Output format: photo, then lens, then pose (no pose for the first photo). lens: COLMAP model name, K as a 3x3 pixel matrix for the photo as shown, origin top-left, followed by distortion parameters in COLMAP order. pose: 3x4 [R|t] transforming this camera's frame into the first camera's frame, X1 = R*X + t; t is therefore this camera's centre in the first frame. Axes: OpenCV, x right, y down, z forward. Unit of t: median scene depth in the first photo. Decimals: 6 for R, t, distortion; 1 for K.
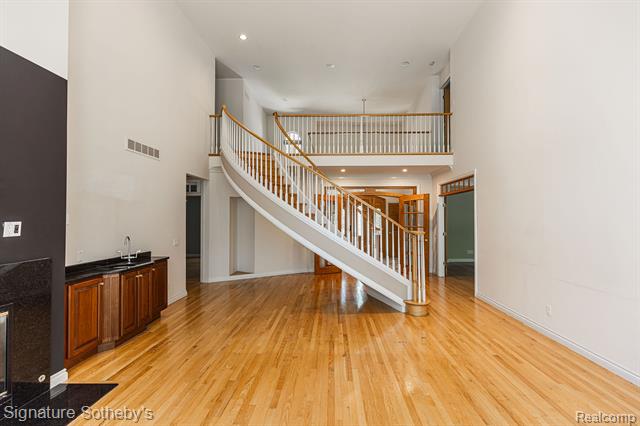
lens RADIAL K [[291.7, 0, 322.7], [0, 291.7, 213.2], [0, 0, 1]] dist [0.002413, 0.000085]
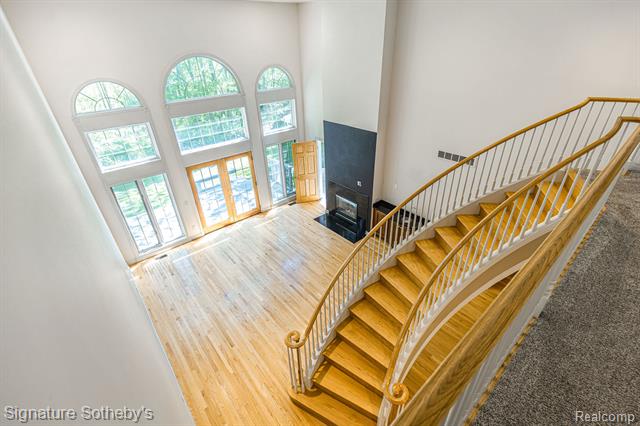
lens RADIAL K [[284.7, 0, 320.0], [0, 284.7, 213.0], [0, 0, 1]] dist [0.003073, 0.000289]
pose [[-0.741813, 0.360430, -0.565513, 0.883099], [0.042784, 0.867003, 0.496463, -0.933702], [0.669241, 0.344088, -0.658574, 2.159201]]
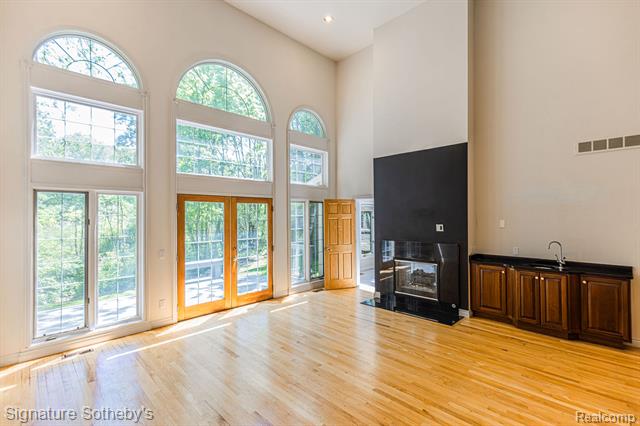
lens RADIAL K [[291.7, 0, 322.7], [0, 291.7, 213.2], [0, 0, 1]] dist [0.002413, 0.000085]
pose [[-0.685638, 0.001803, -0.727940, 0.835413], [0.019729, 0.999676, -0.016106, -0.027482], [0.727675, -0.025404, -0.685451, 1.373820]]
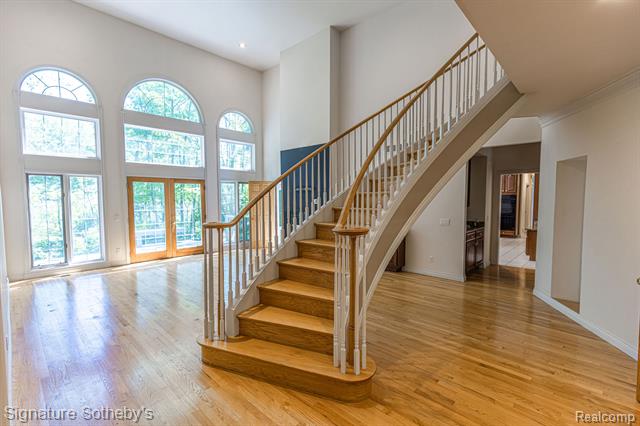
lens RADIAL K [[291.7, 0, 322.7], [0, 291.7, 213.2], [0, 0, 1]] dist [0.002413, 0.000085]
pose [[-0.660003, 0.046980, -0.749793, 0.933703], [0.015379, 0.998679, 0.049037, 0.022017], [0.751106, 0.020834, -0.659853, 2.322156]]
